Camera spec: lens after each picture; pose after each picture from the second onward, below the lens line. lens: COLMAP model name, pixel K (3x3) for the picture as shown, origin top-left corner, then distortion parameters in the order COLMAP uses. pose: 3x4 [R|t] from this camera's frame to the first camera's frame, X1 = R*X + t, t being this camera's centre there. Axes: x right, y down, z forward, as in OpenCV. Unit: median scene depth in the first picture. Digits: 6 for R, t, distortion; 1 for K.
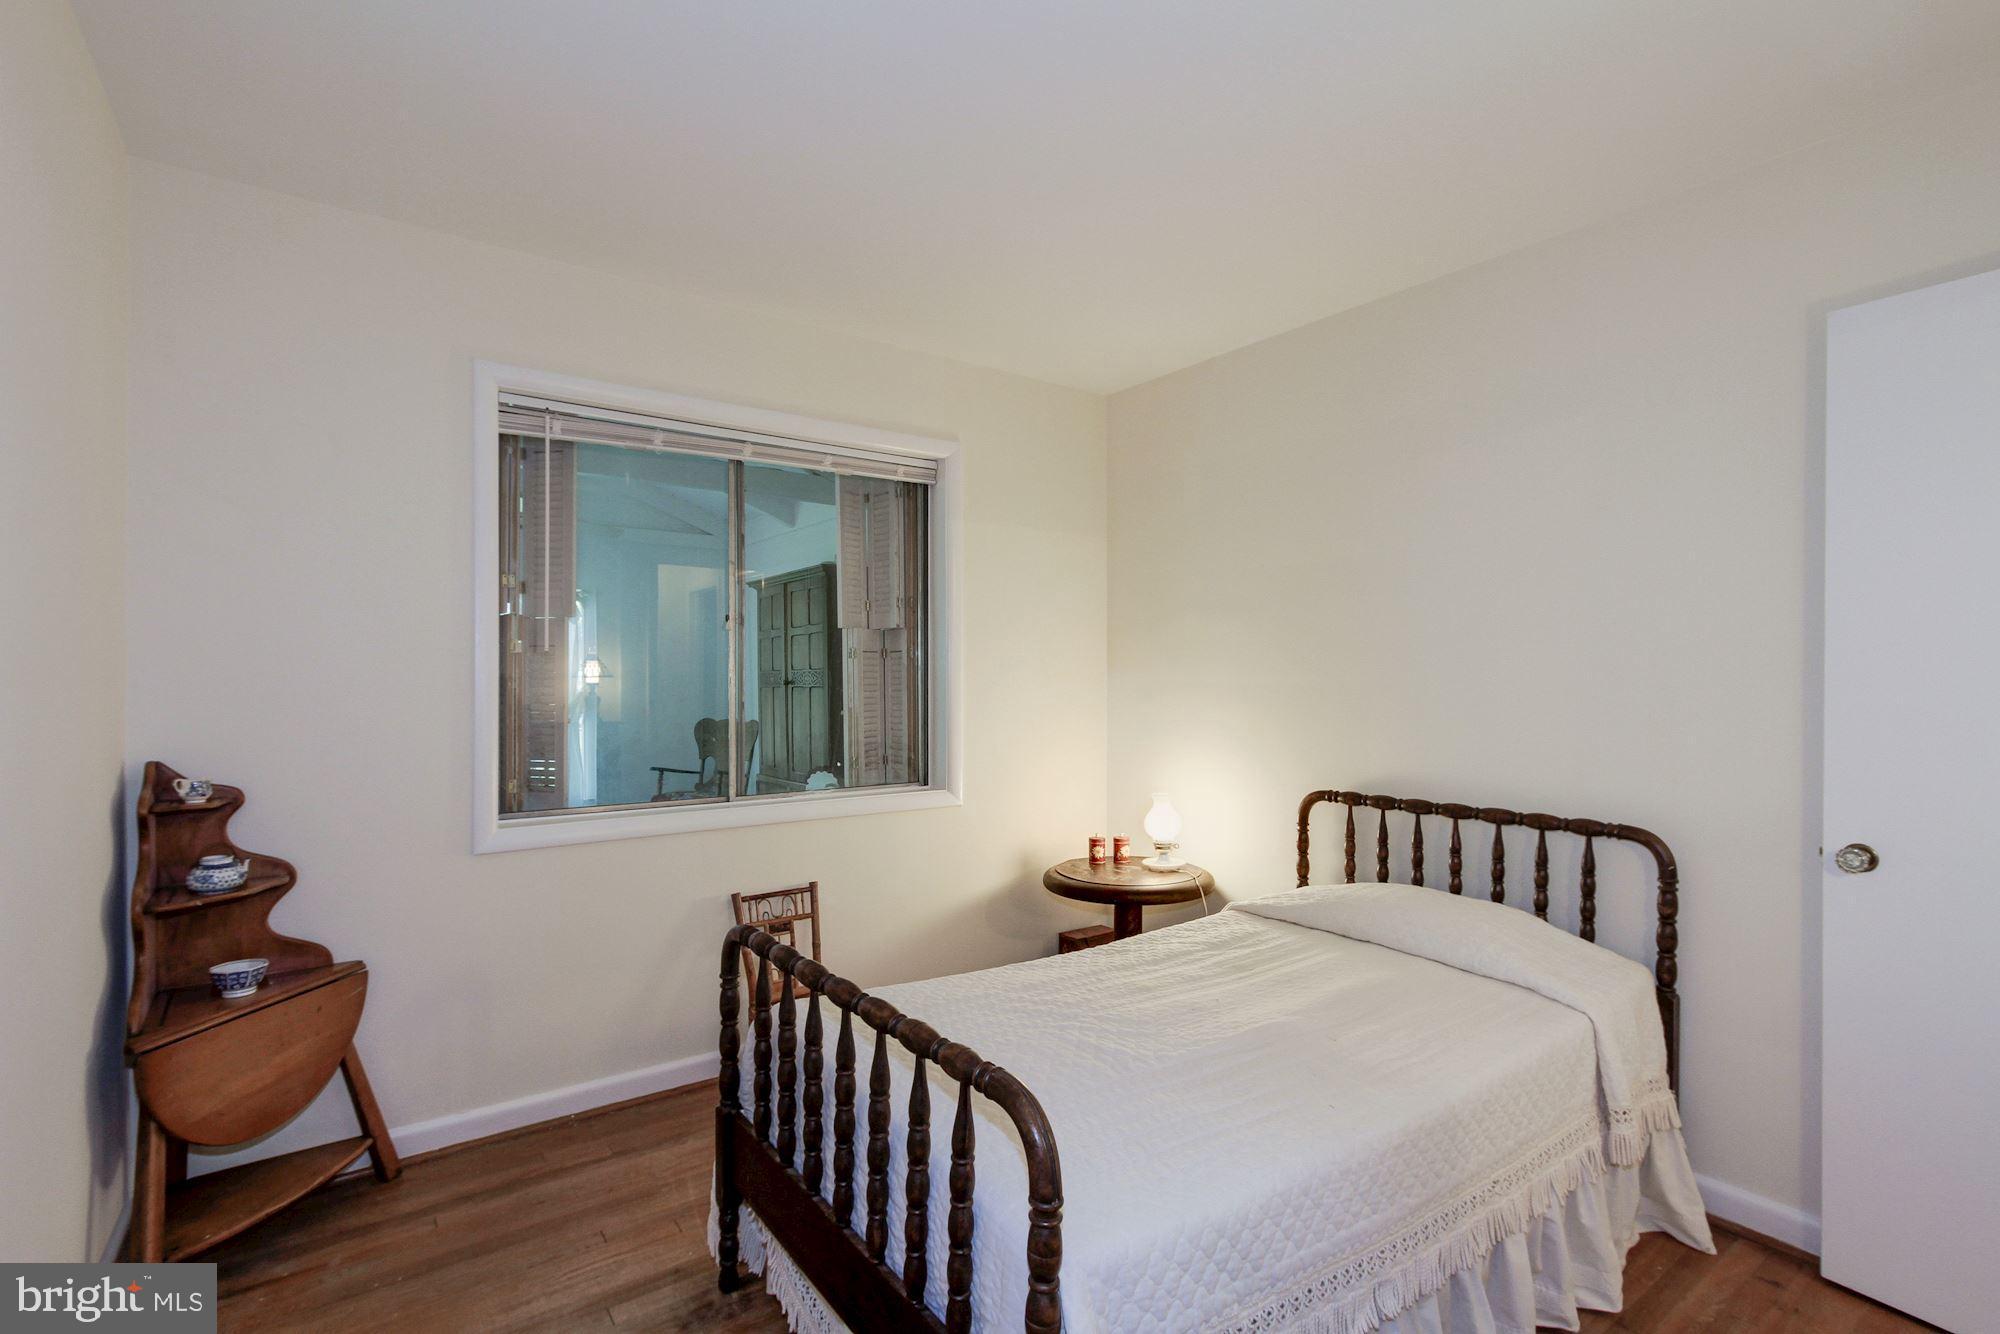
lens RADIAL K [[943.5, 0, 1029.1], [0, 943.5, 673.0], [0, 0, 1]] dist [-0.000863, 0.000091]
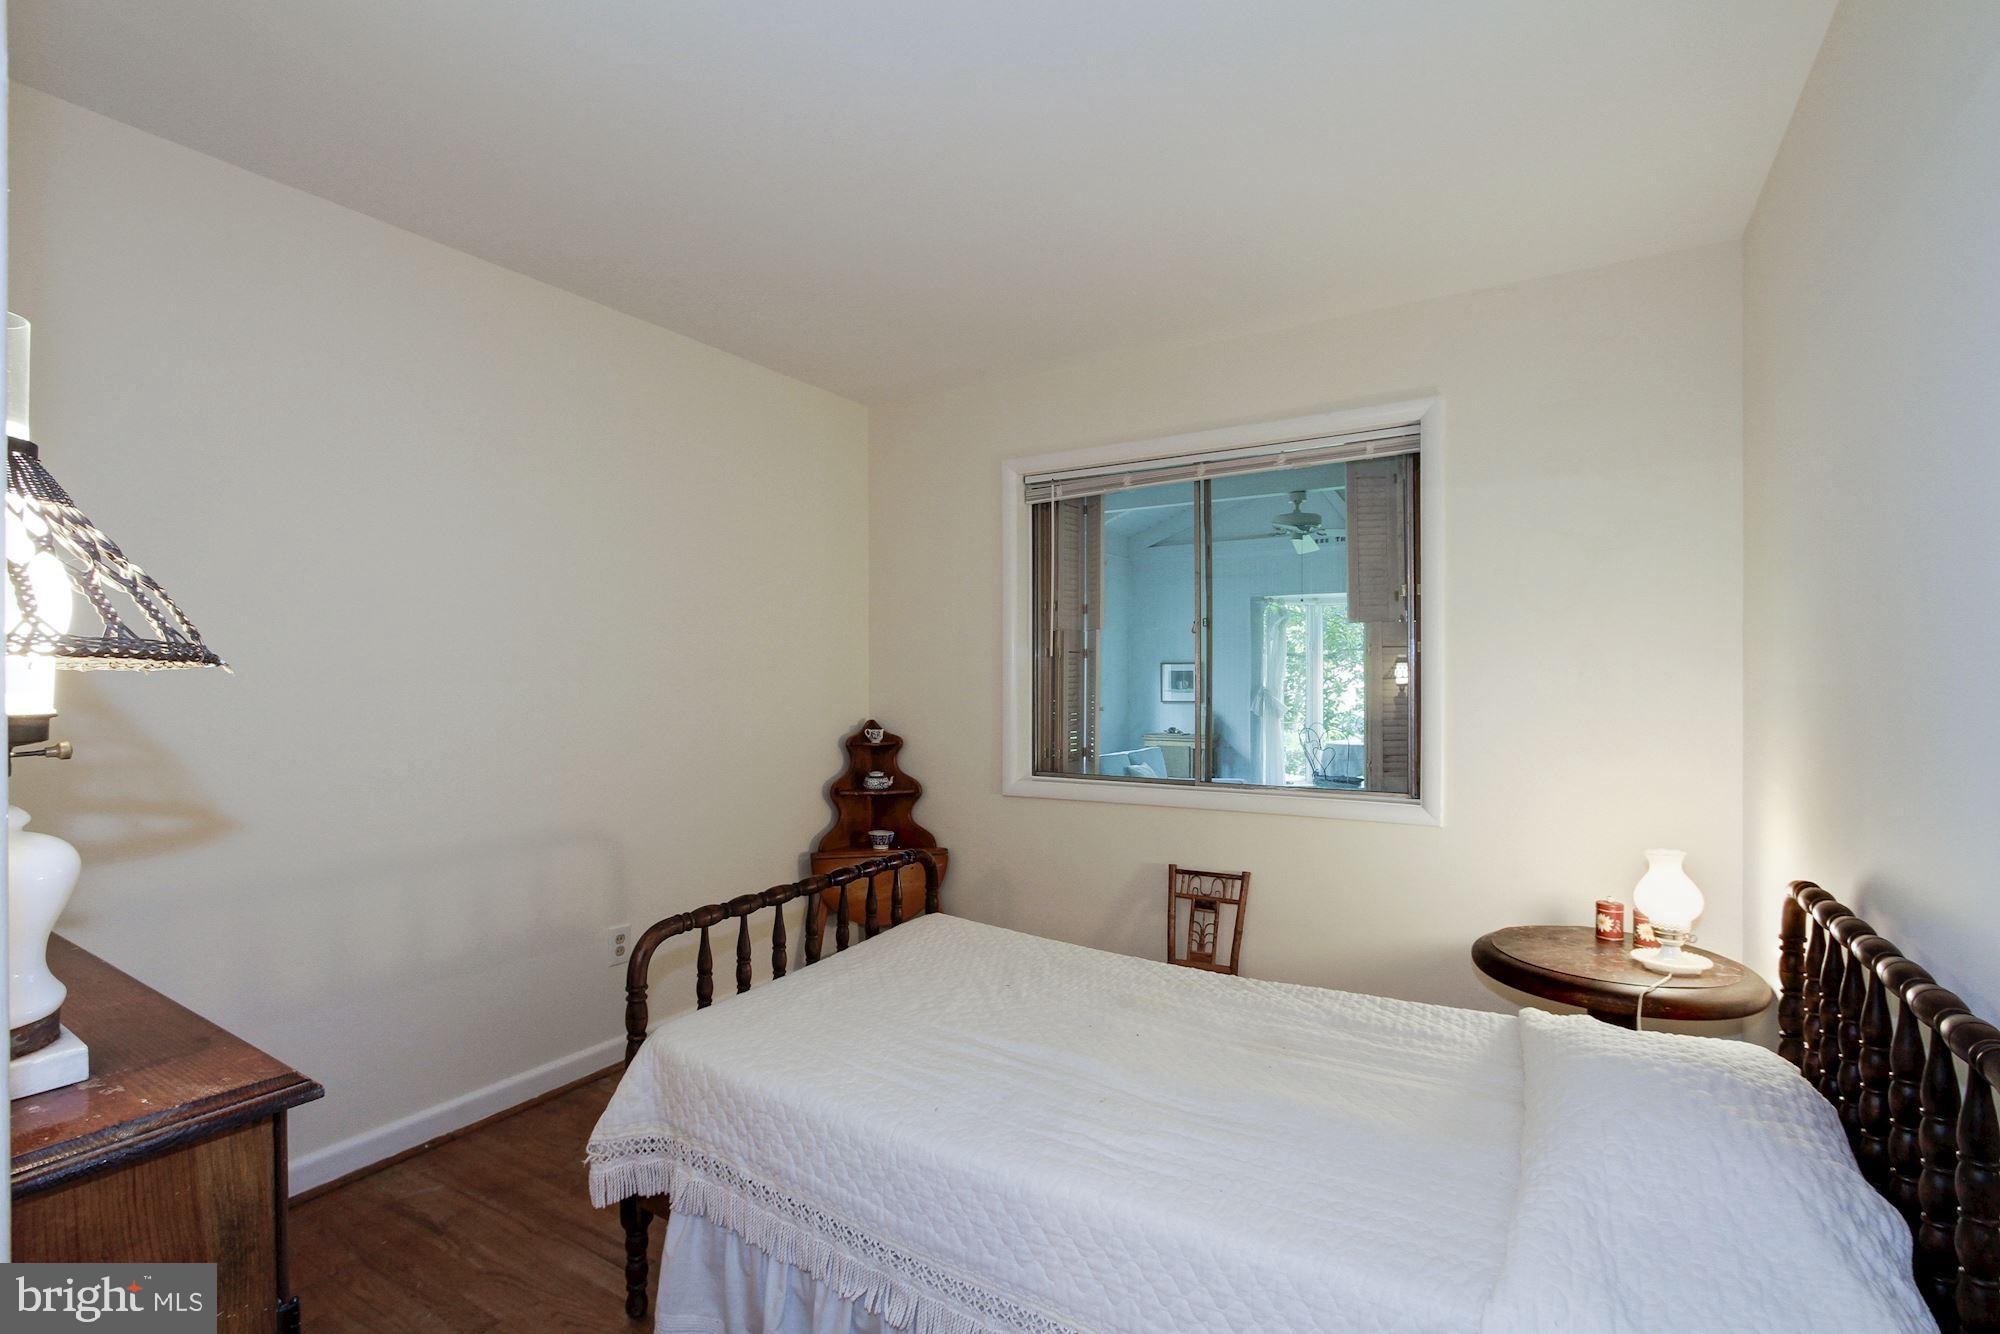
lens RADIAL K [[927.8, 0, 985.1], [0, 927.8, 676.9], [0, 0, 1]] dist [-0.003522, 0.000017]
pose [[0.361901, -0.004471, -0.932206, 0.666352], [0.001616, 0.999990, -0.004169, 0.011749], [0.932215, 0.000003, 0.361905, 0.391753]]
